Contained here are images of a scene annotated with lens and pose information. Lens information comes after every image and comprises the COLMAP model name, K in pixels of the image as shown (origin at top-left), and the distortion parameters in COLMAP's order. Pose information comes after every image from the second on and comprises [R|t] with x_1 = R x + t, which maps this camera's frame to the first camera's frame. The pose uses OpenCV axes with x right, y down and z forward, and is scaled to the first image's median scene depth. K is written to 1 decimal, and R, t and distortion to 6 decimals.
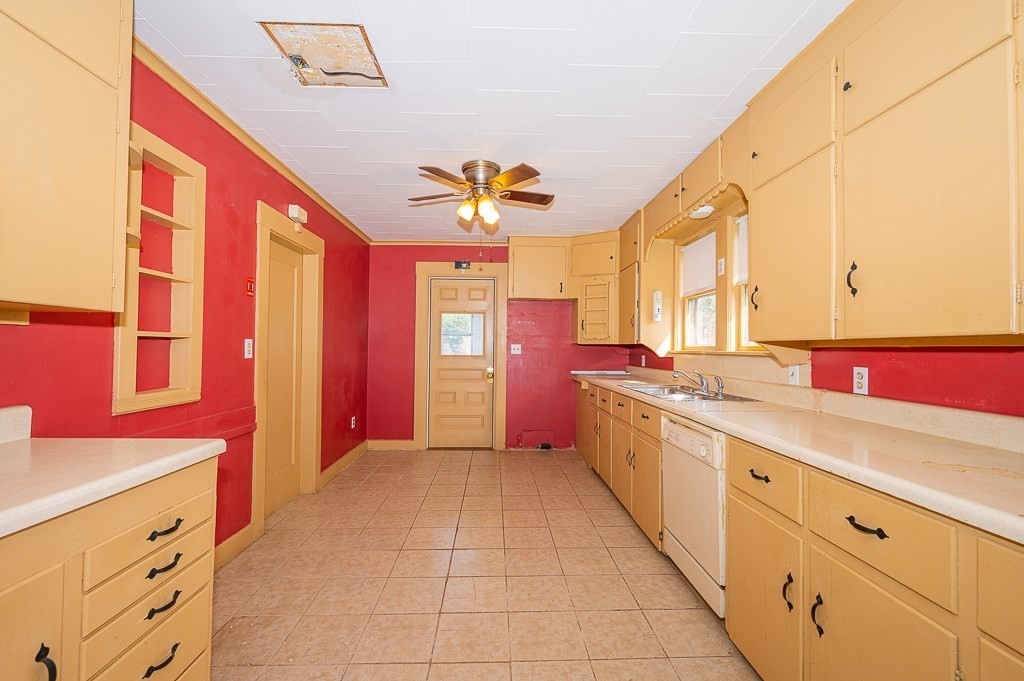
lens RADIAL K [[430.5, 0, 512.0], [0, 430.5, 340.5], [0, 0, 1]] dist [0.000722, 0.000037]
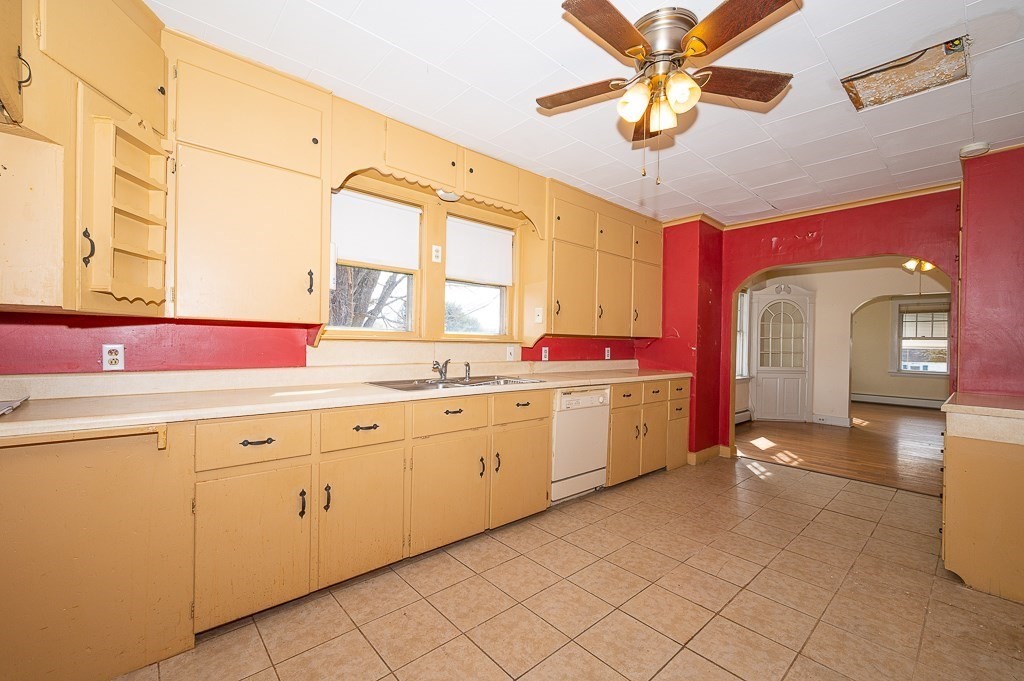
lens RADIAL K [[425.1, 0, 512.0], [0, 425.1, 340.5], [0, 0, 1]] dist [0.001951, 0.000137]
pose [[-0.636974, -0.018930, 0.770653, -0.288581], [-0.038146, 0.999248, -0.006984, 0.022549], [-0.769941, -0.033846, -0.637217, 1.083560]]
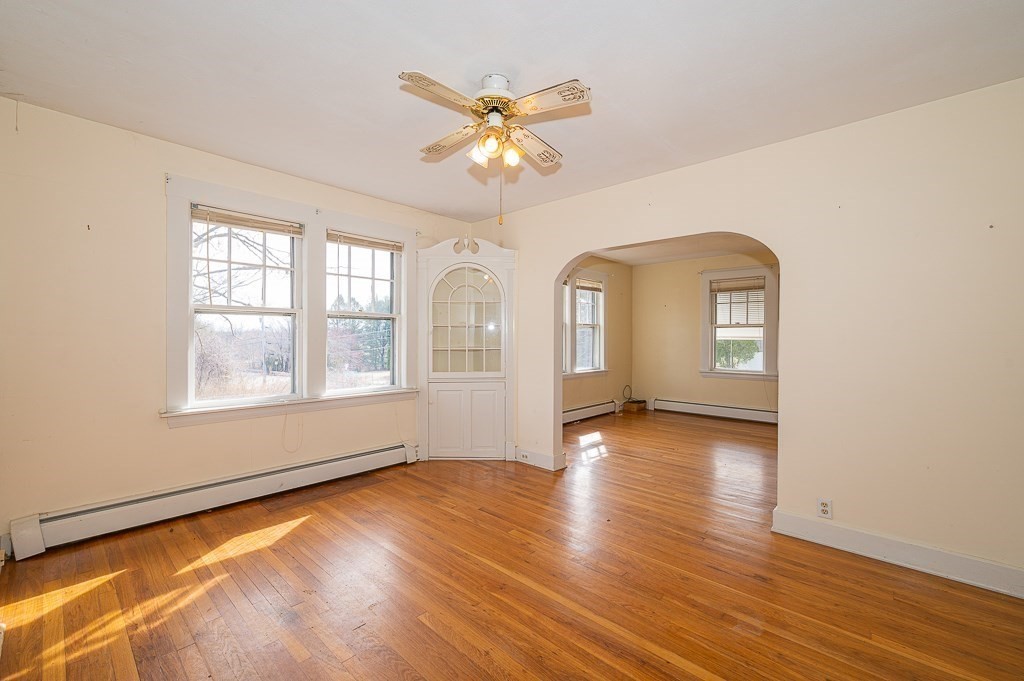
lens RADIAL K [[431.3, 0, 513.3], [0, 431.3, 347.2], [0, 0, 1]] dist [0.001055, 0.000097]
pose [[-0.713977, -0.027388, 0.699633, -0.484212], [-0.024435, 0.999601, 0.014195, -0.004325], [-0.699742, -0.006961, -0.714361, -0.117803]]
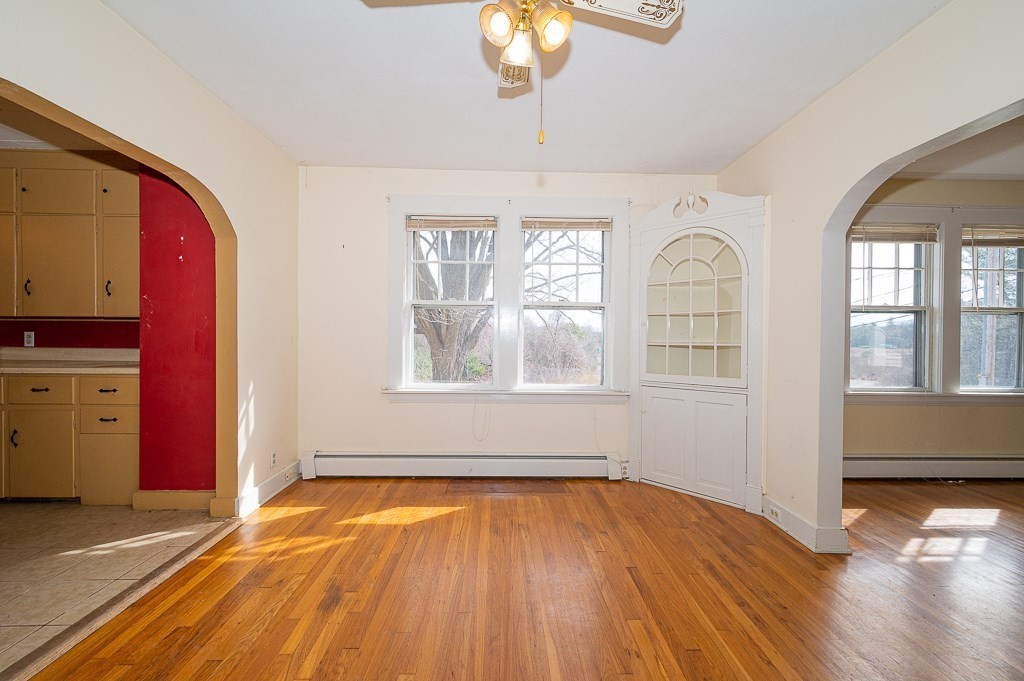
lens RADIAL K [[437.2, 0, 512.0], [0, 437.2, 340.5], [0, 0, 1]] dist [0.000698, 0.000338]
pose [[0.010015, -0.033225, 0.999398, -0.461174], [-0.029201, 0.999012, 0.033505, -0.008040], [-0.999523, -0.029519, 0.009035, -0.472328]]
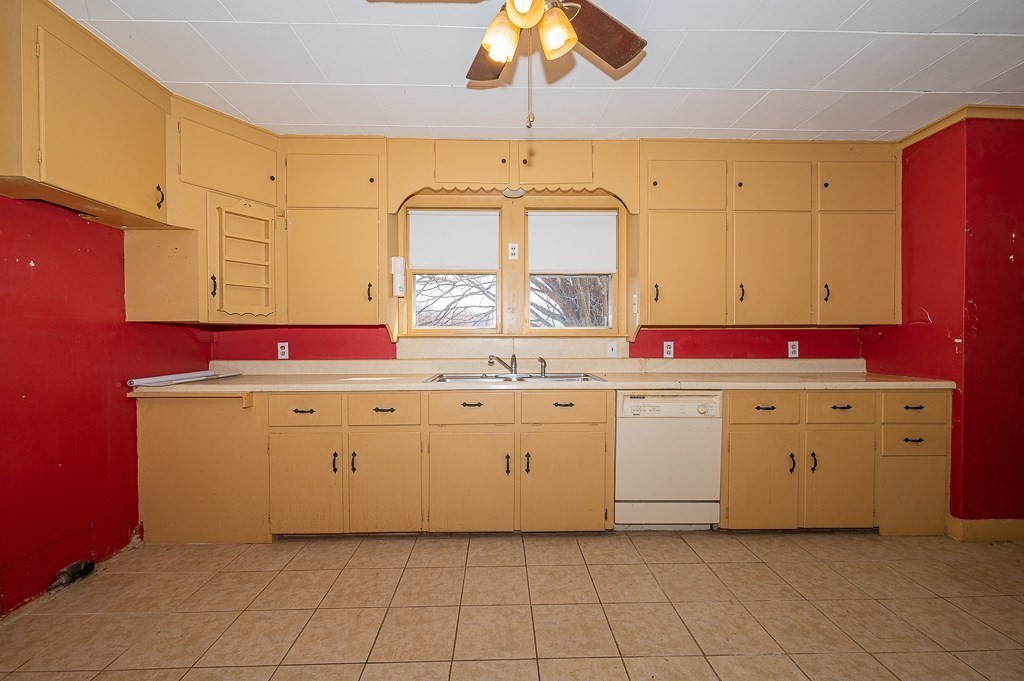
lens RADIAL K [[418.8, 0, 509.4], [0, 418.8, 338.8], [0, 0, 1]] dist [0.001151, 0.000046]
pose [[0.013457, -0.011862, 0.999839, -0.377388], [-0.016049, 0.999798, 0.012078, 0.018315], [-0.999781, -0.016209, 0.013264, 0.720383]]
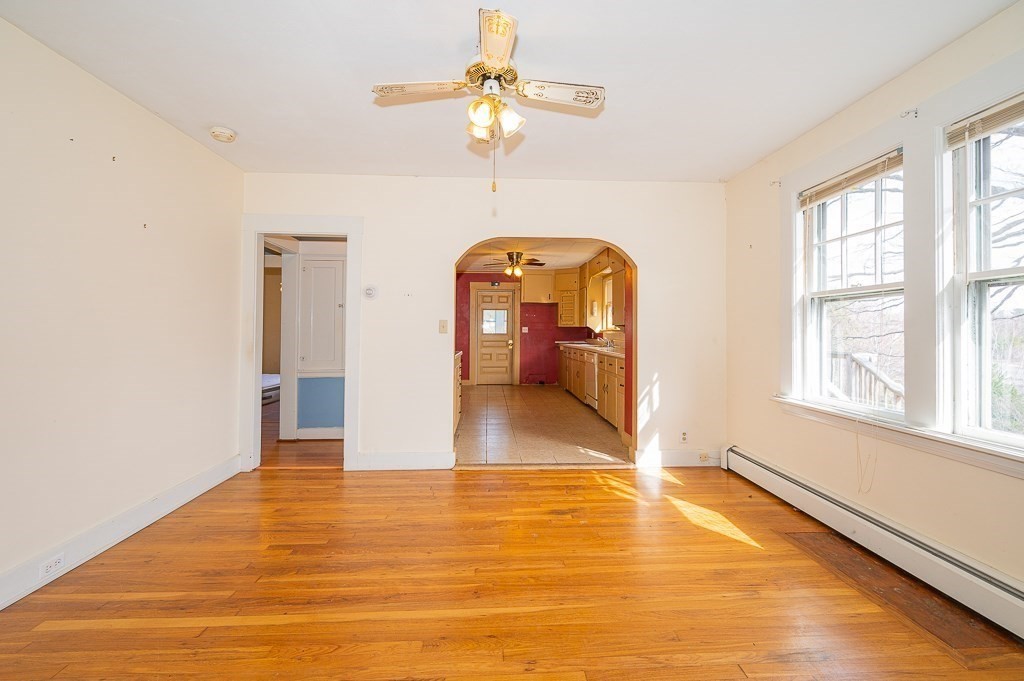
lens RADIAL K [[416.9, 0, 517.3], [0, 416.9, 335.5], [0, 0, 1]] dist [0.000131, 0.000148]
pose [[0.999647, -0.005220, 0.026063, -0.085382], [0.004505, 0.999614, 0.027422, -0.005498], [-0.026196, -0.027295, 0.999284, -0.934055]]
